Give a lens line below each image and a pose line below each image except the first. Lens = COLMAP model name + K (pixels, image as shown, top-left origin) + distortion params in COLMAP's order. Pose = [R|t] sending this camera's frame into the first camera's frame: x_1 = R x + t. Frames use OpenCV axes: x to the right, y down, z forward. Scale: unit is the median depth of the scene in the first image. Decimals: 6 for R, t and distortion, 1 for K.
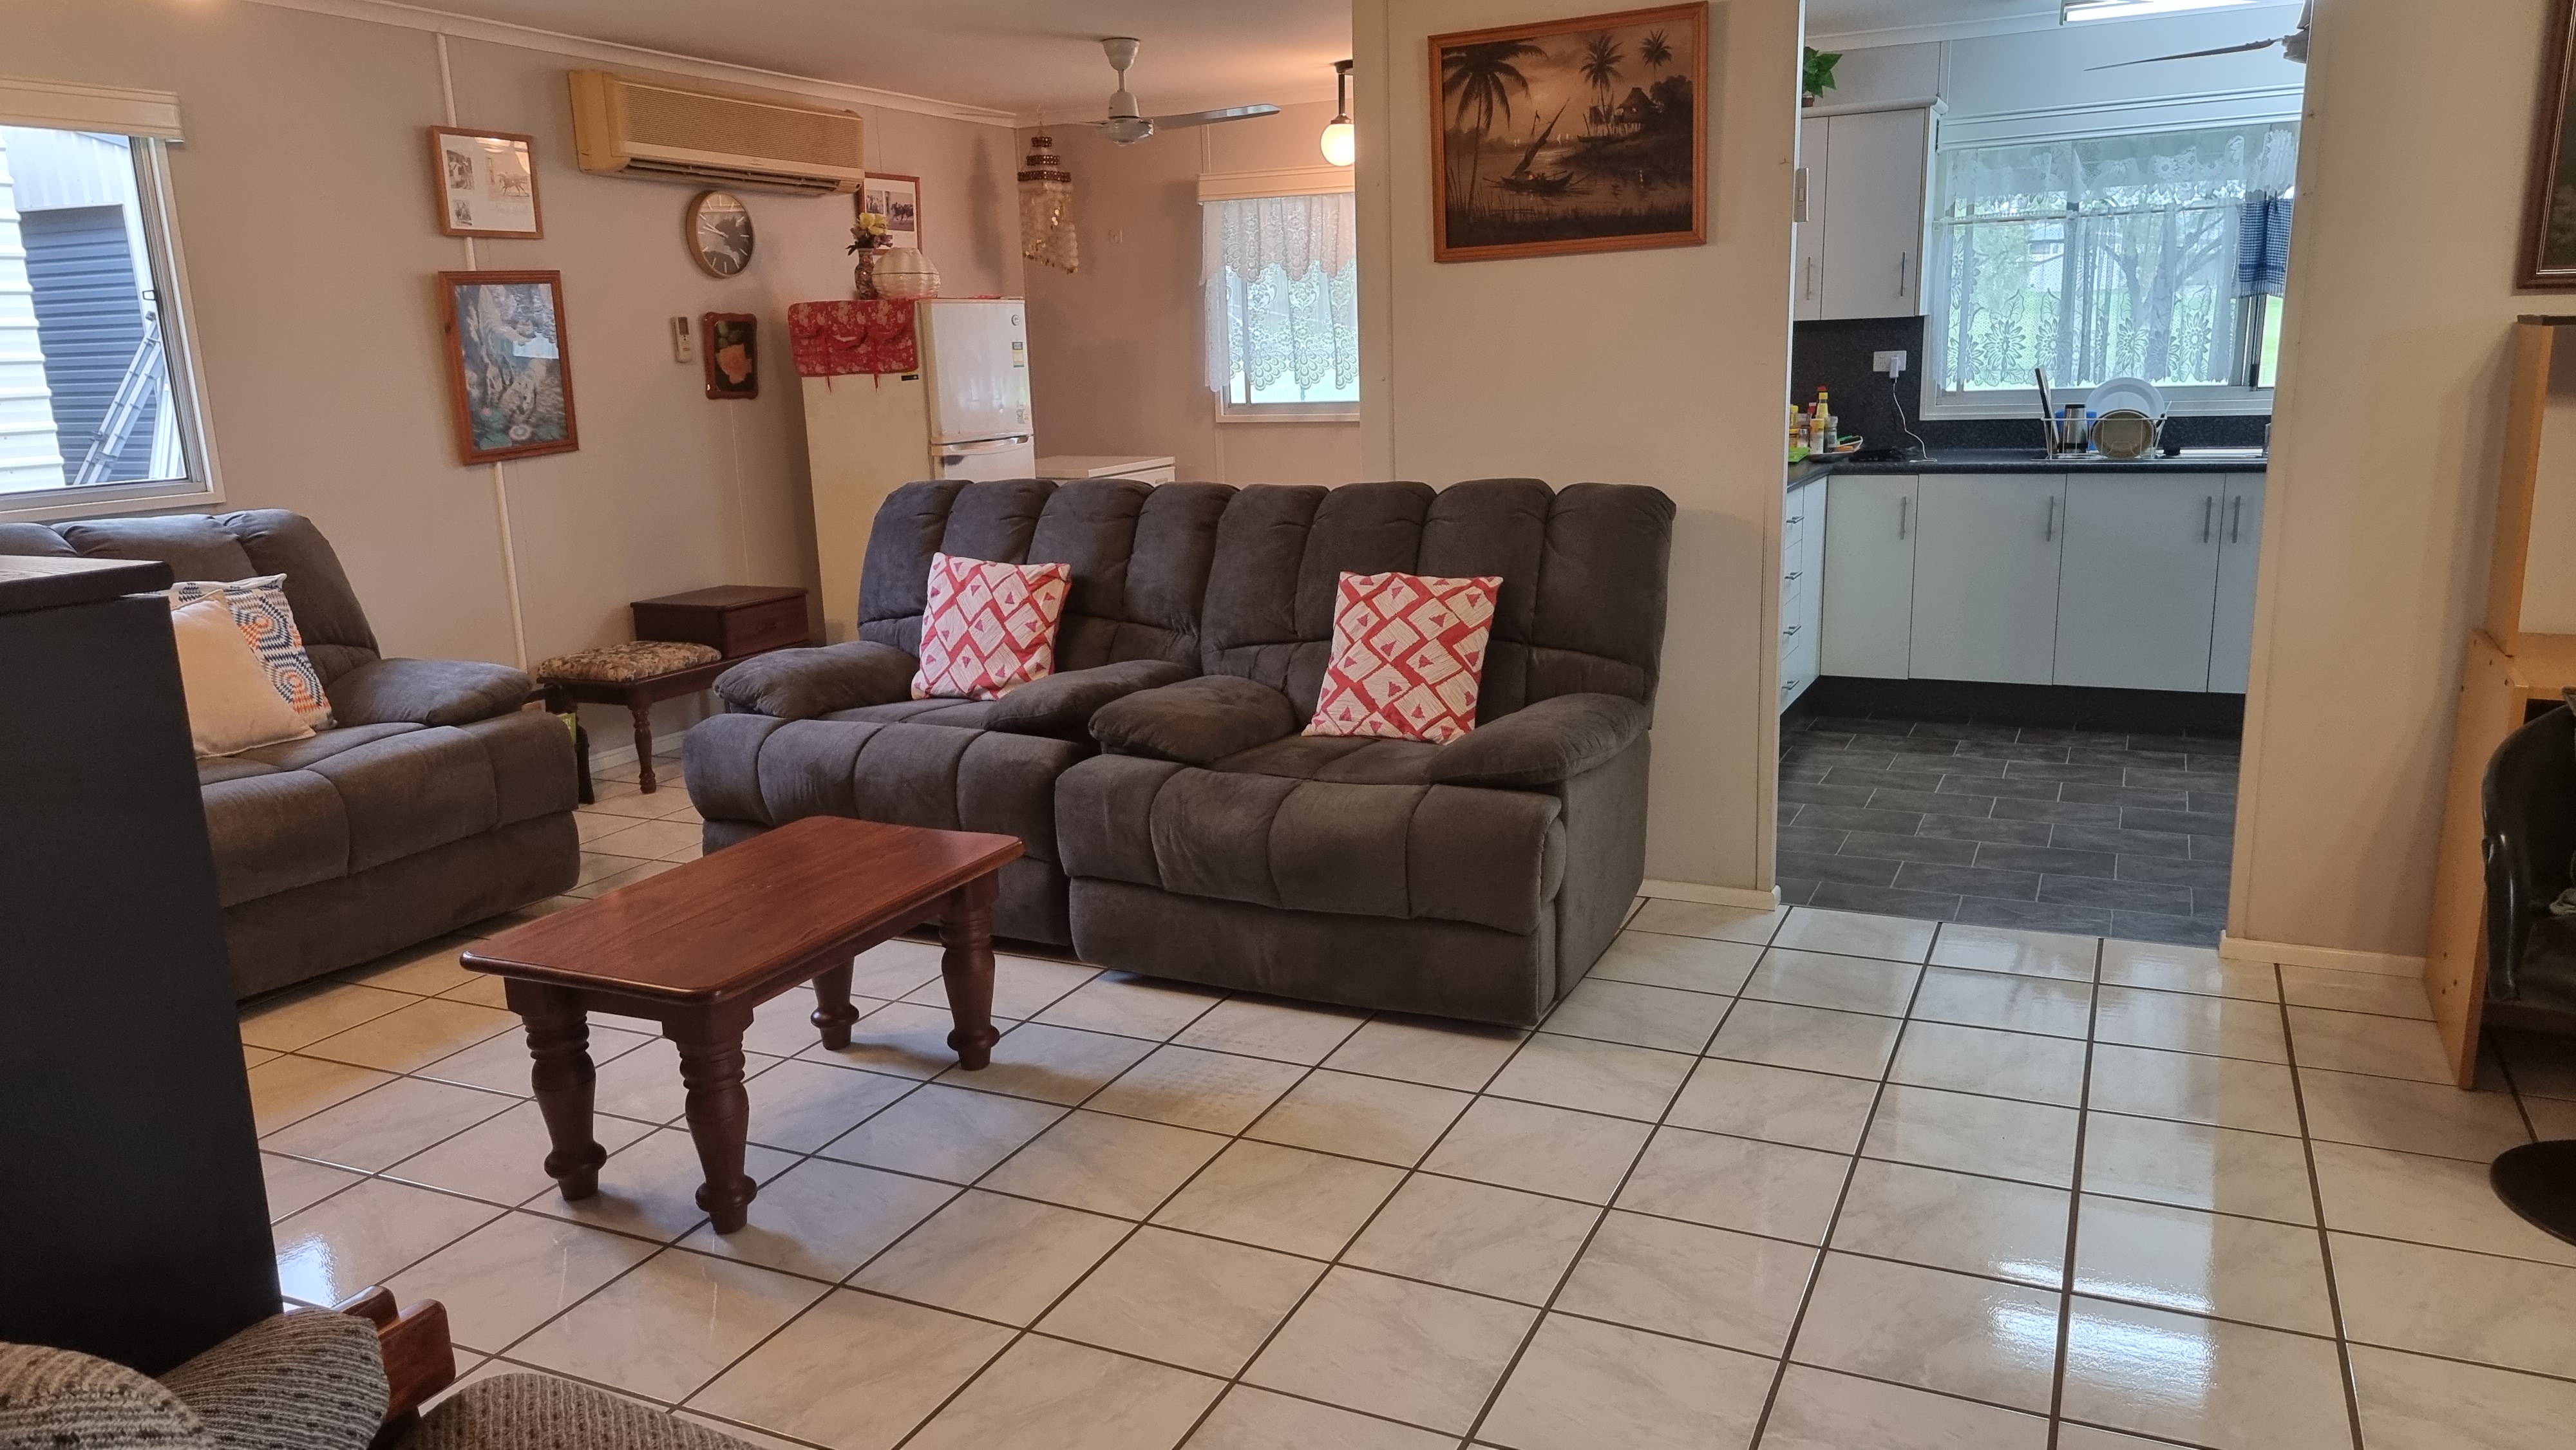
lens RADIAL K [[1778.7, 0, 1294.8], [0, 1778.7, 737.0], [0, 0, 1]] dist [0.072031, -0.048025]
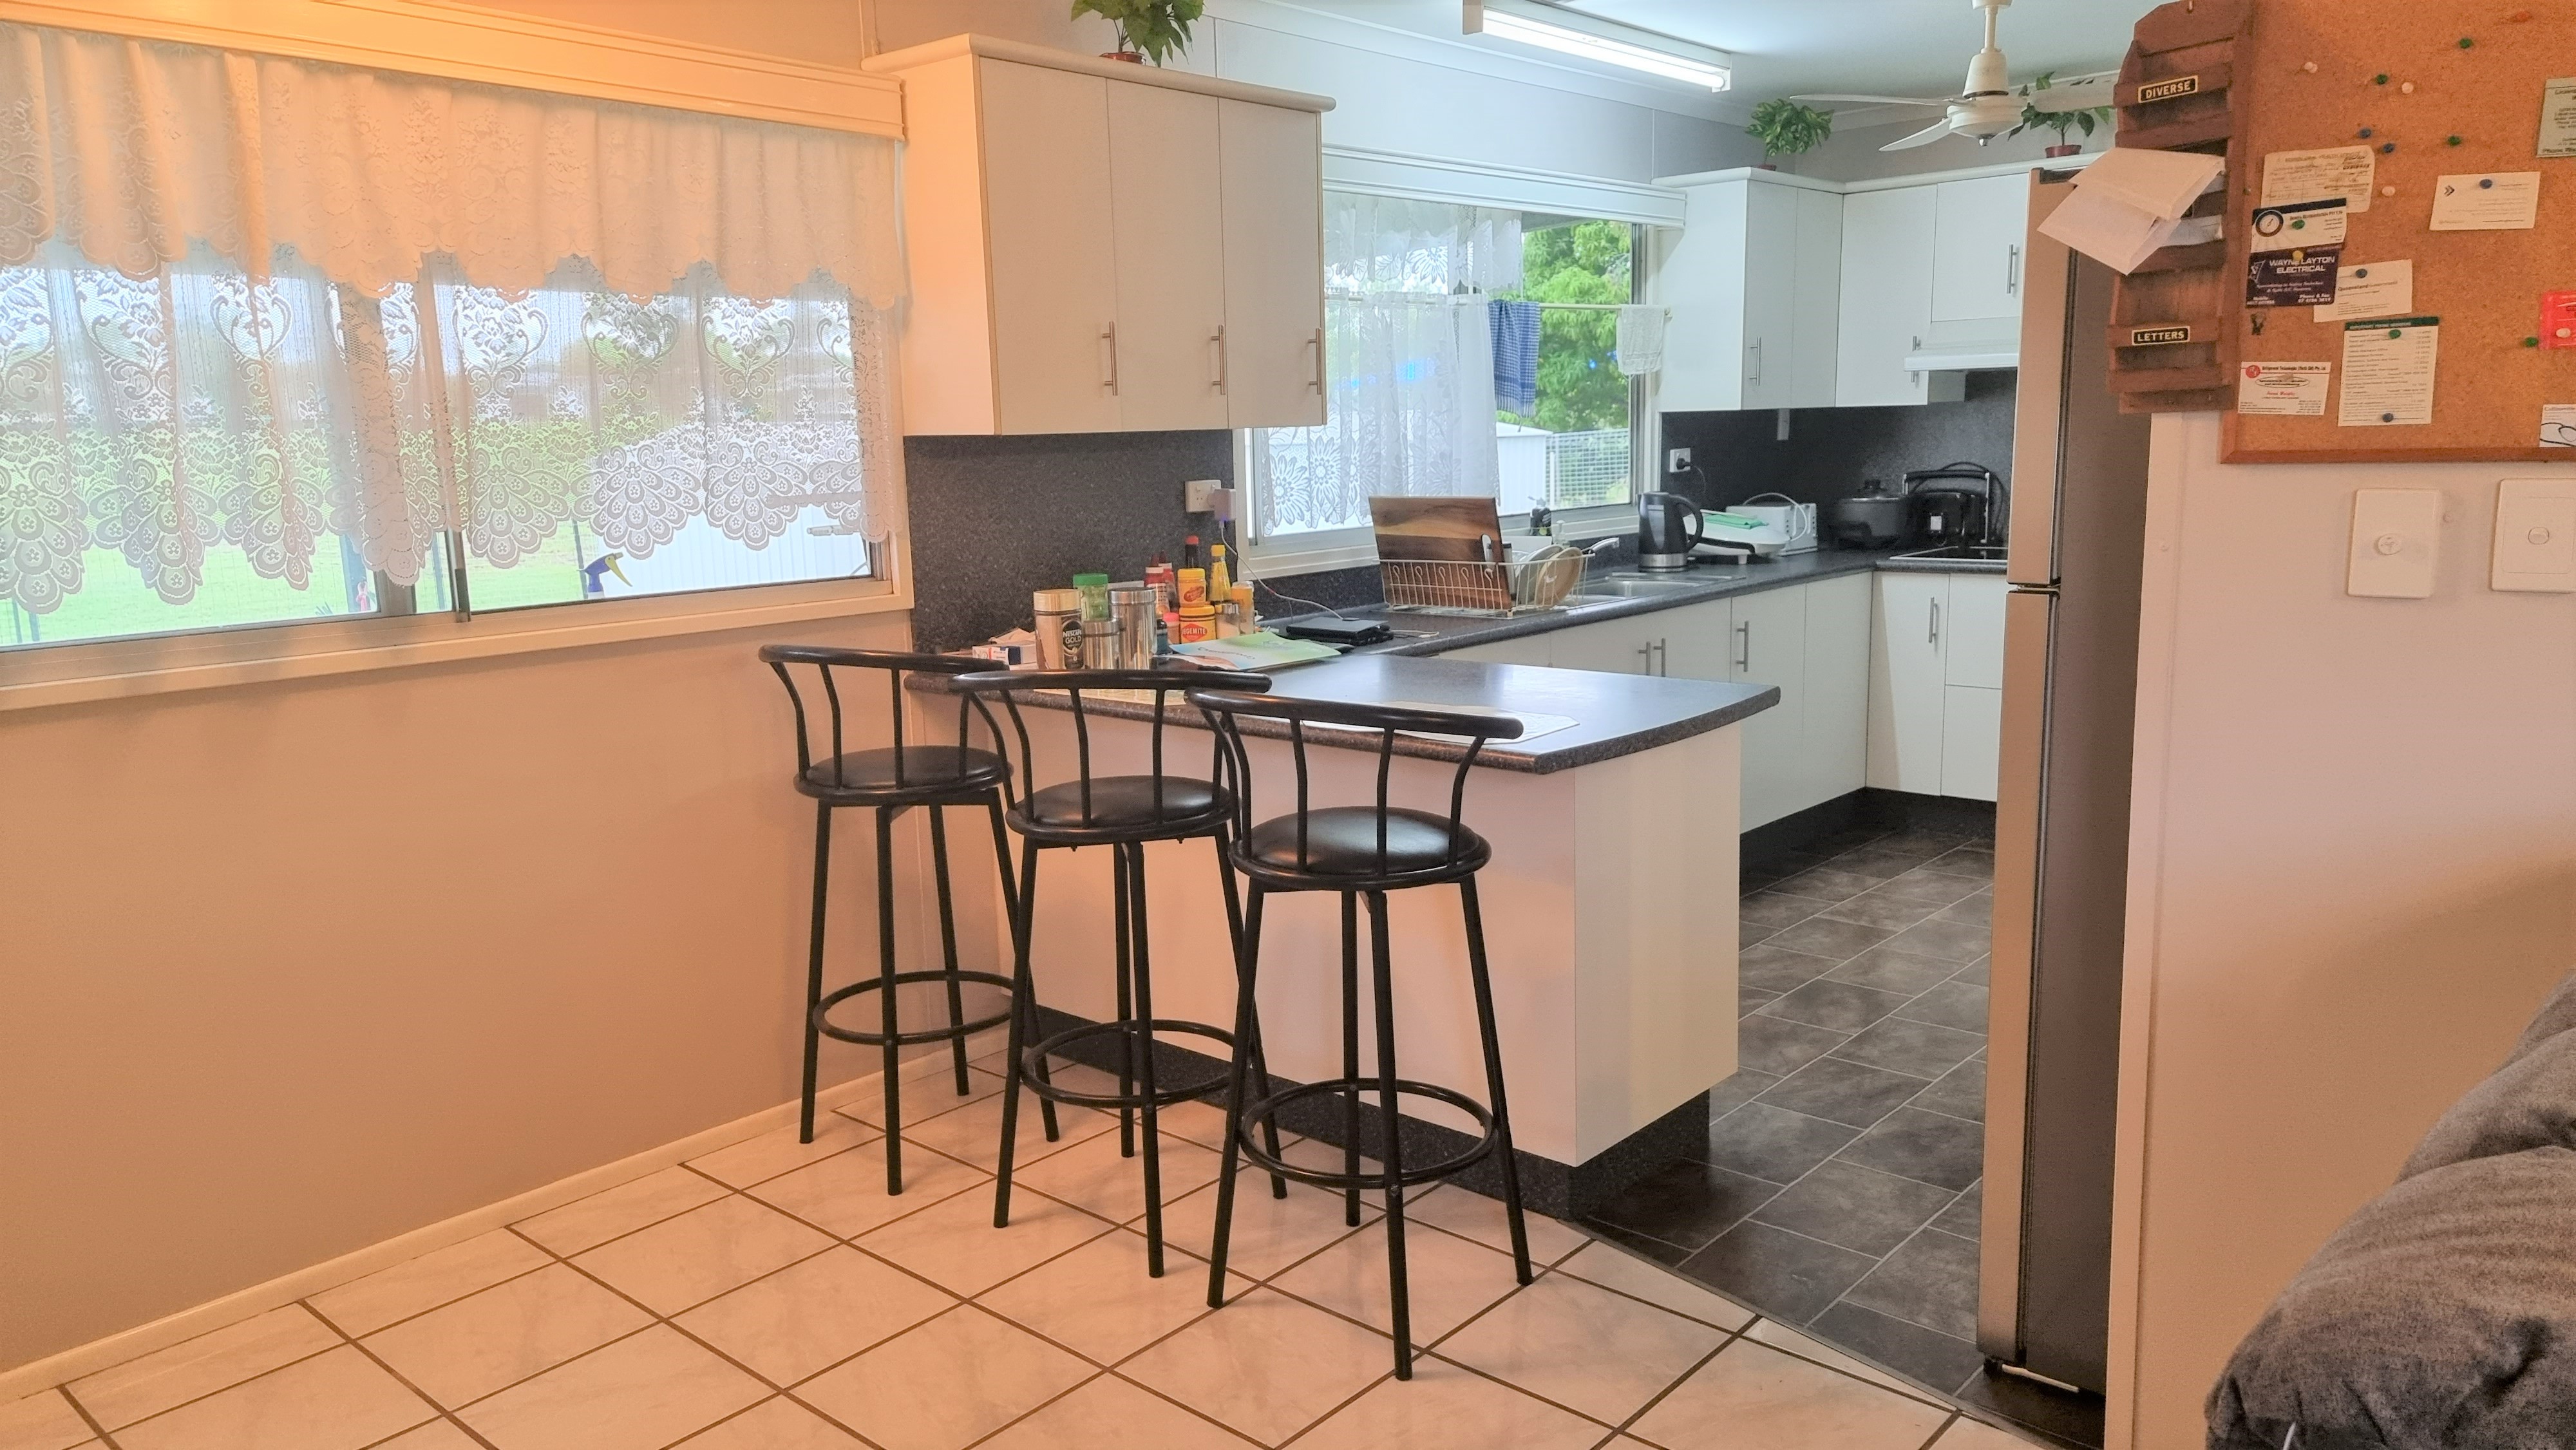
lens RADIAL K [[1778.7, 0, 1296.7], [0, 1778.7, 732.4], [0, 0, 1]] dist [0.072031, -0.048025]
pose [[0.280150, -0.143255, 0.949207, -0.437388], [0.228872, 0.970255, 0.078882, -0.258810], [-0.932273, 0.195149, 0.304604, 1.207343]]
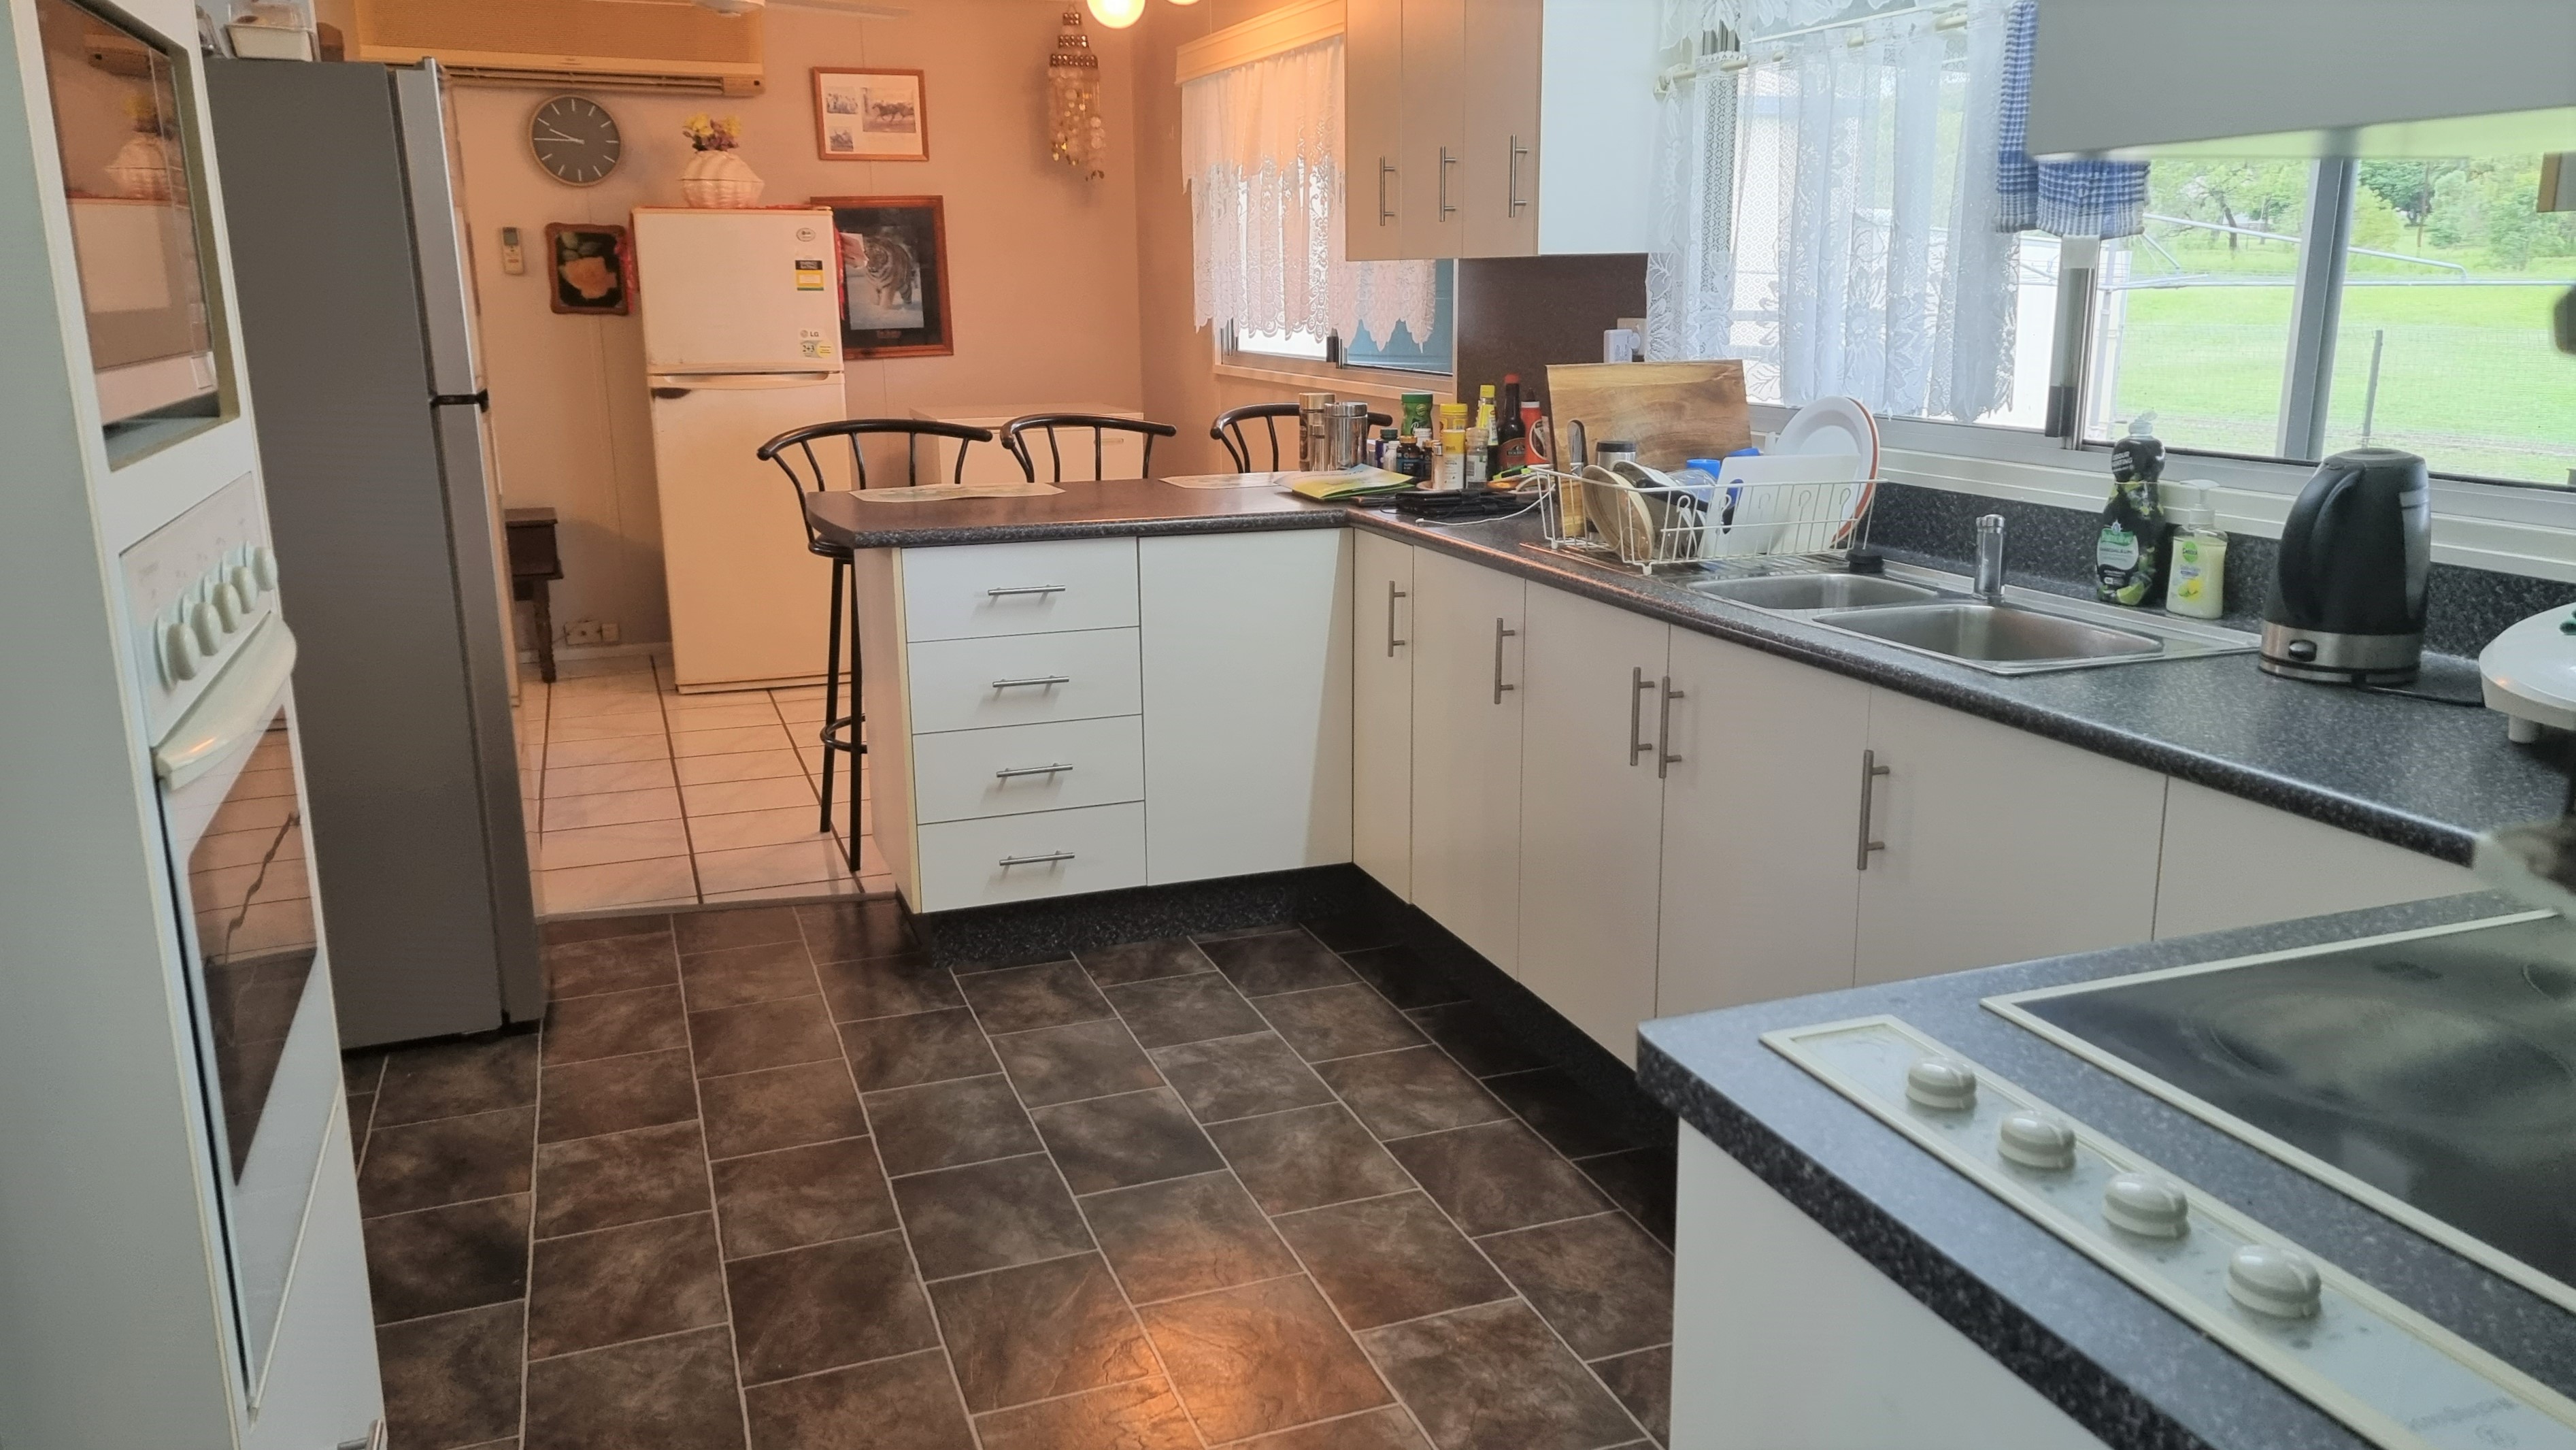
lens RADIAL K [[1886.2, 0, 1301.1], [0, 1886.2, 709.0], [0, 0, 1]] dist [0.058224, 0.000866]
pose [[0.718527, 0.181015, -0.671530, 1.021998], [-0.166420, 0.982236, 0.086701, -0.200580], [0.675295, 0.049459, 0.735887, 0.783211]]
